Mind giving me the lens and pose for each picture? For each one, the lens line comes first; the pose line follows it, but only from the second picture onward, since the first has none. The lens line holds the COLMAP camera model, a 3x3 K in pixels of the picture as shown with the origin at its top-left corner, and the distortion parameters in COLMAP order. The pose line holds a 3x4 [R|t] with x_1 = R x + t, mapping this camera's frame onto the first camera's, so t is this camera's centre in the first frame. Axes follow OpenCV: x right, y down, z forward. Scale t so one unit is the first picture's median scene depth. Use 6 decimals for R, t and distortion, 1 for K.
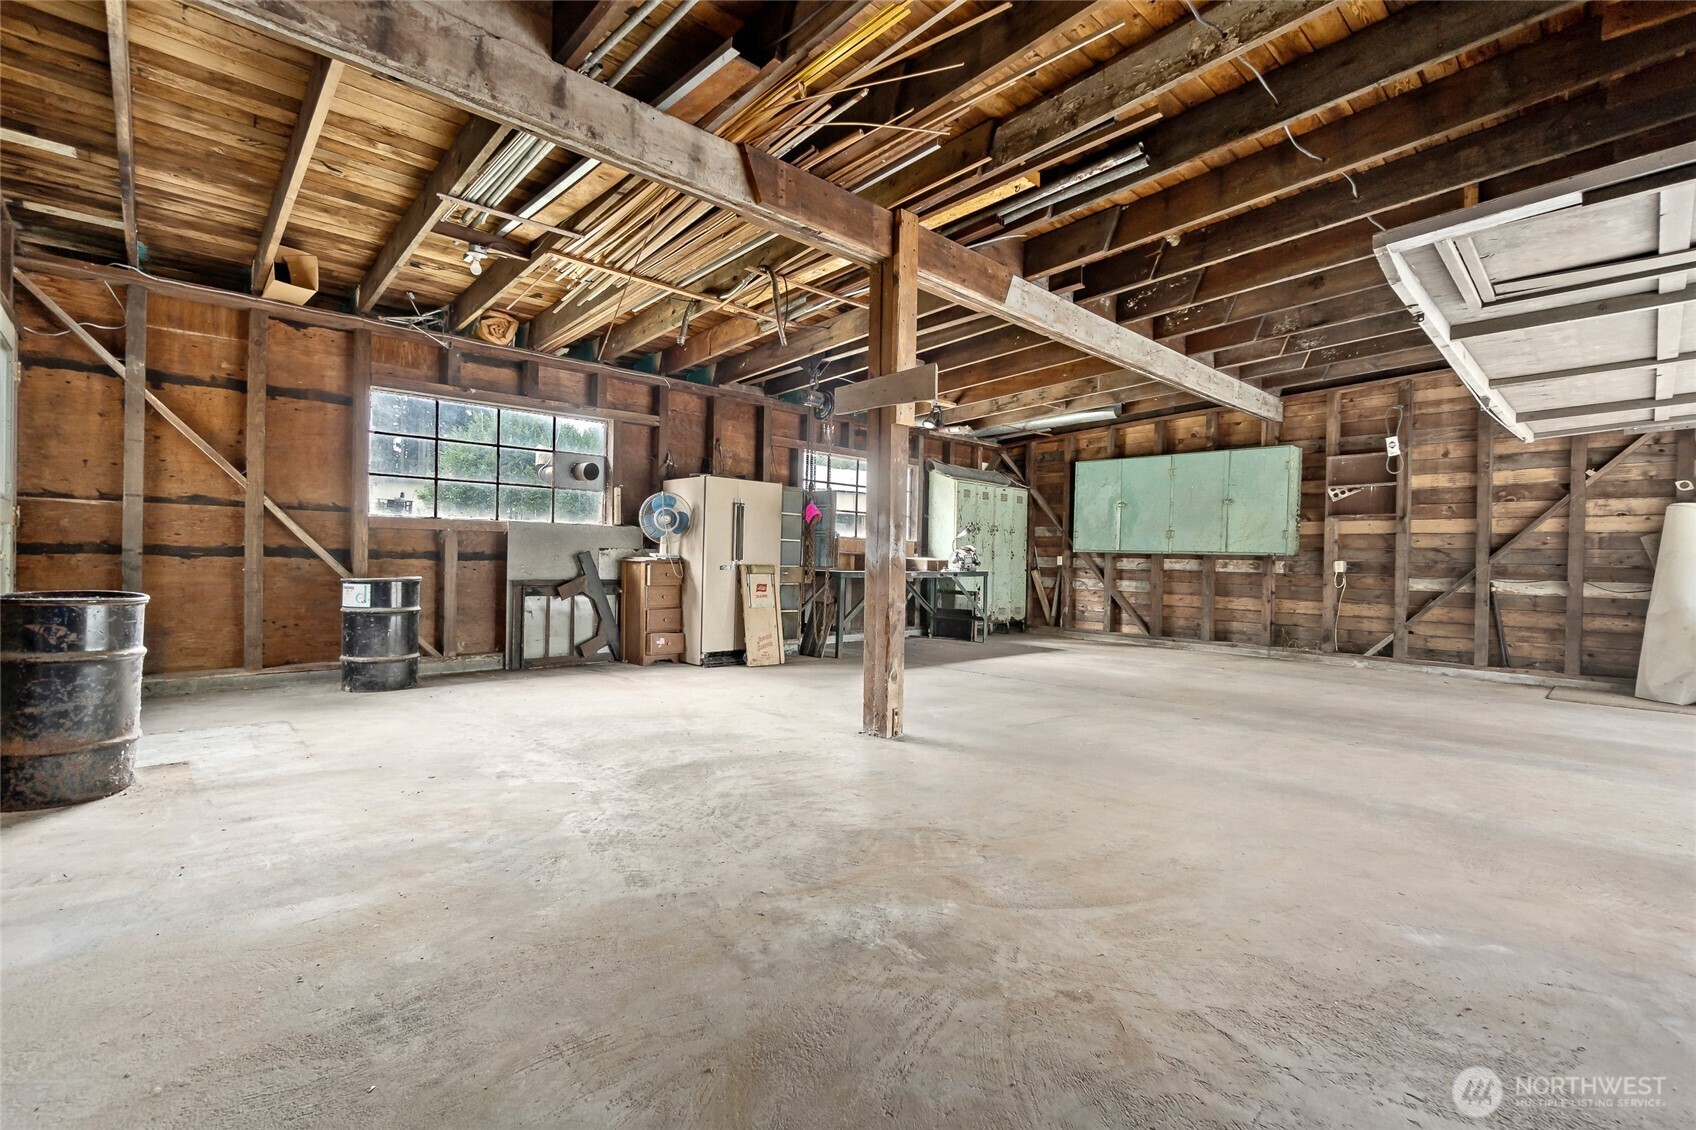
lens RADIAL K [[754.7, 0, 843.6], [0, 754.7, 541.0], [0, 0, 1]] dist [-0.005617, 0.000125]
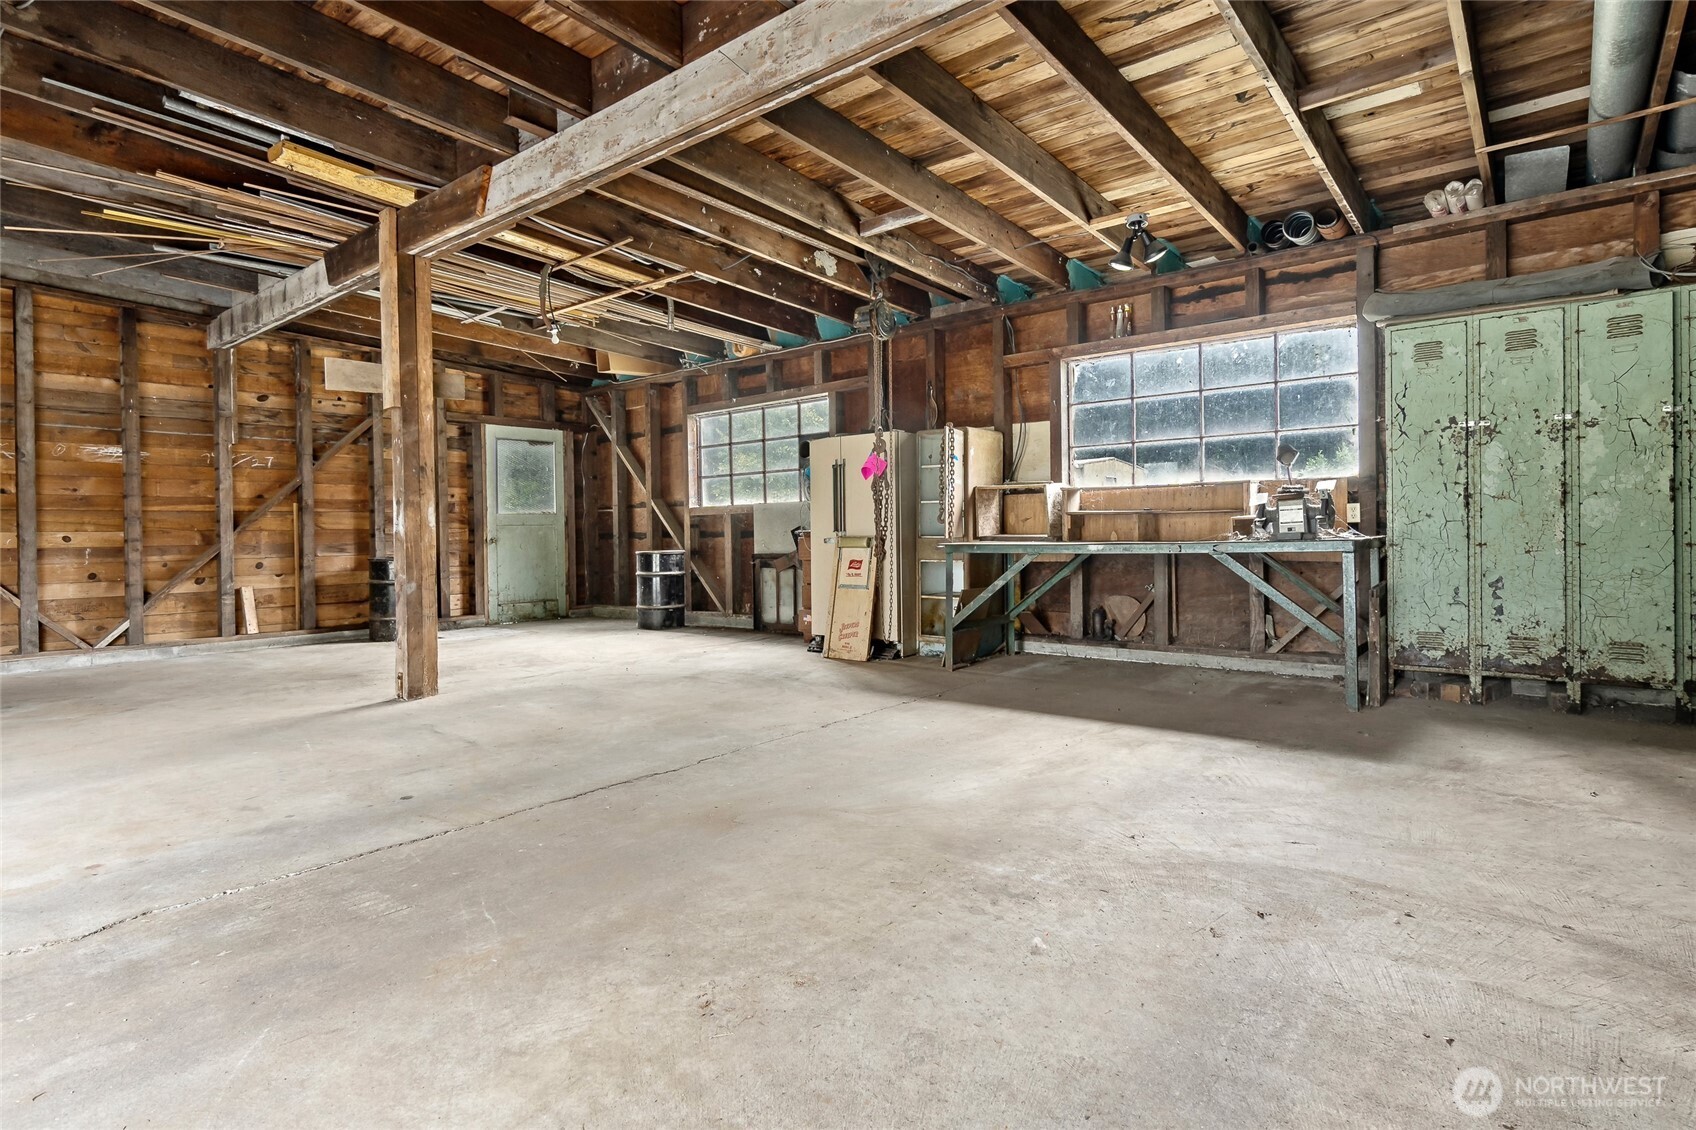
lens RADIAL K [[862.4, 0, 845.8], [0, 862.4, 536.6], [0, 0, 1]] dist [-0.000205, 0.000145]
pose [[0.142319, -0.017200, -0.989671, 0.881928], [0.042533, 0.999032, -0.011246, 0.045615], [0.988907, -0.040493, 0.142913, 0.933071]]
